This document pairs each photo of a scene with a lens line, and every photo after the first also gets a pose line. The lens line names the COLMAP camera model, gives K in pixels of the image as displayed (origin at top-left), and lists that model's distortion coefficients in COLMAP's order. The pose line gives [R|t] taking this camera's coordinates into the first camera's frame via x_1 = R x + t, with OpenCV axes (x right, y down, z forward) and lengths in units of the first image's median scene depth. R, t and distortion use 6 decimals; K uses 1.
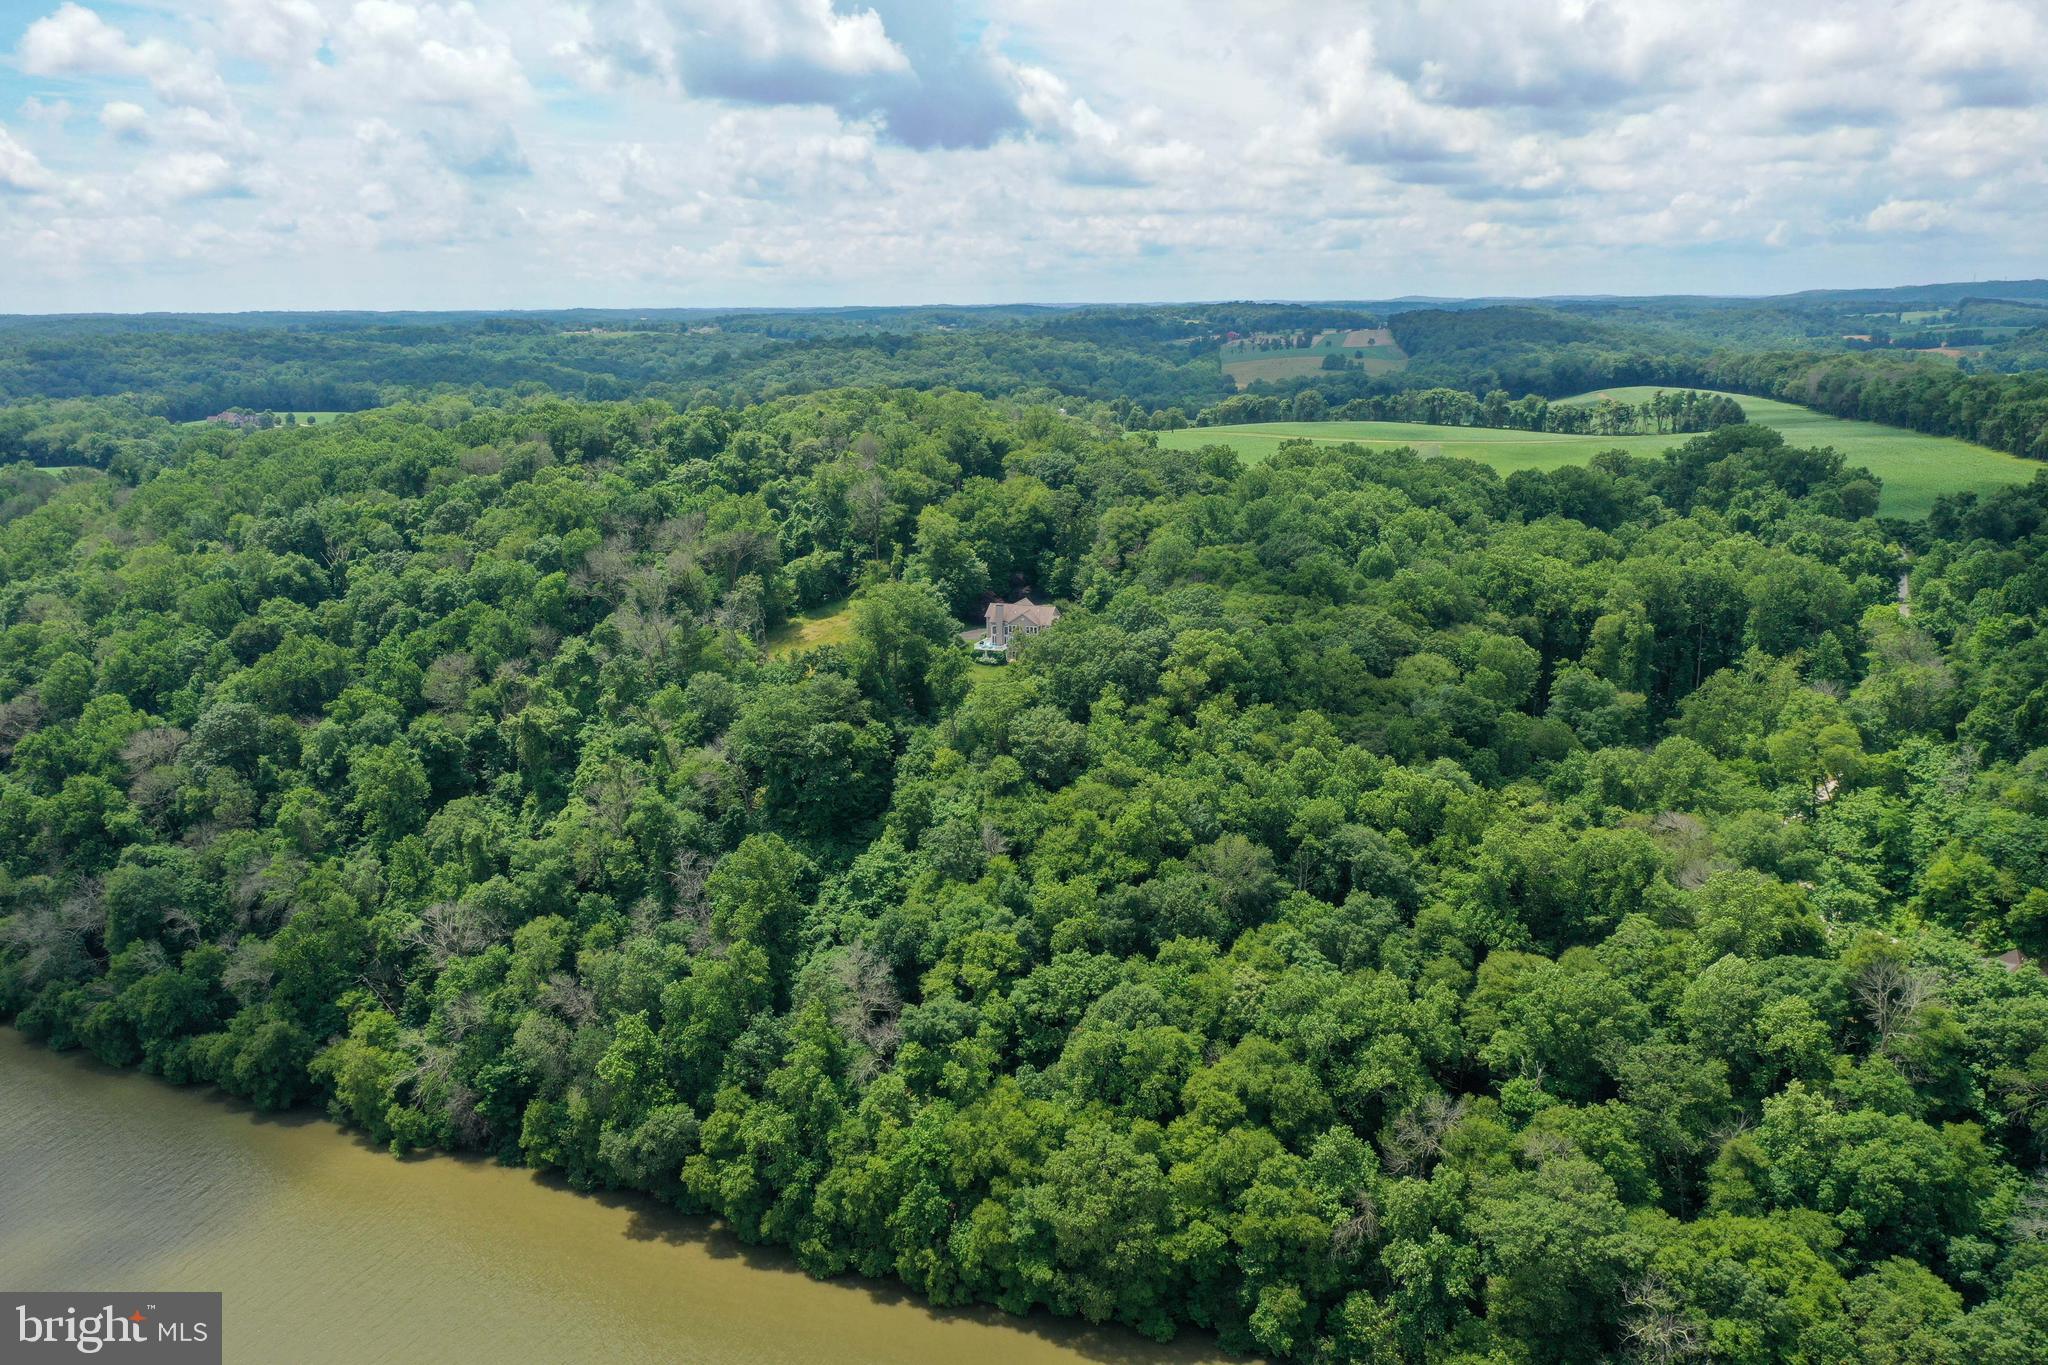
lens RADIAL K [[1619.6, 0, 1024.1], [0, 1619.6, 685.1], [0, 0, 1]] dist [-0.026295, 0.032787]
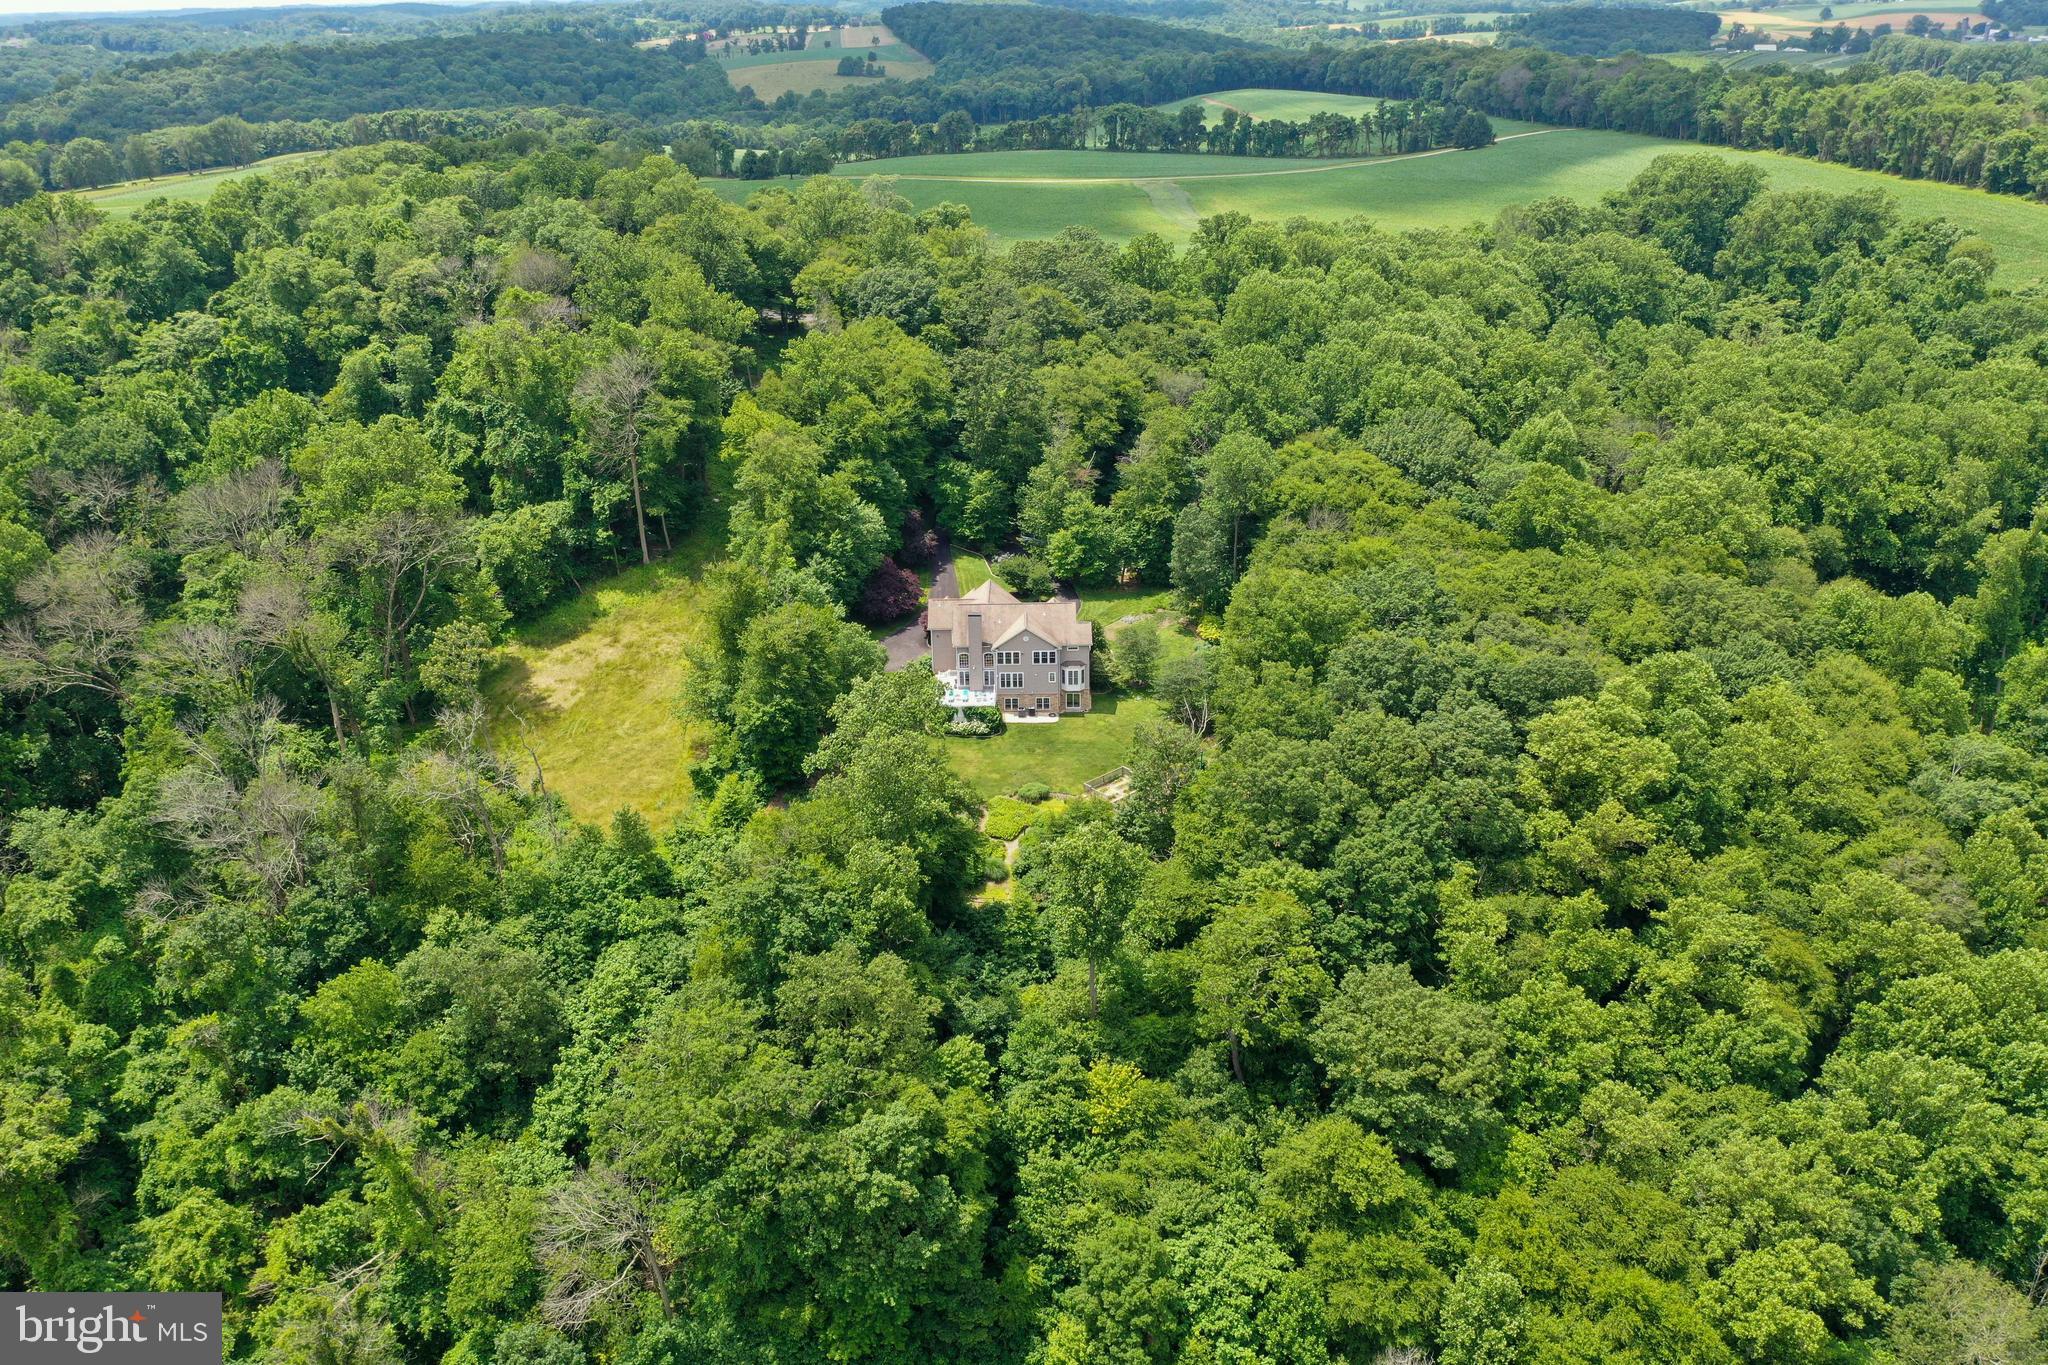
lens RADIAL K [[1619.6, 0, 1023.3], [0, 1619.6, 677.7], [0, 0, 1]] dist [-0.026295, 0.032787]
pose [[0.940331, -0.139847, 0.310193, -0.142798], [0.086298, 0.979847, 0.180148, -0.106703], [-0.329135, -0.142630, 0.933449, 0.461704]]
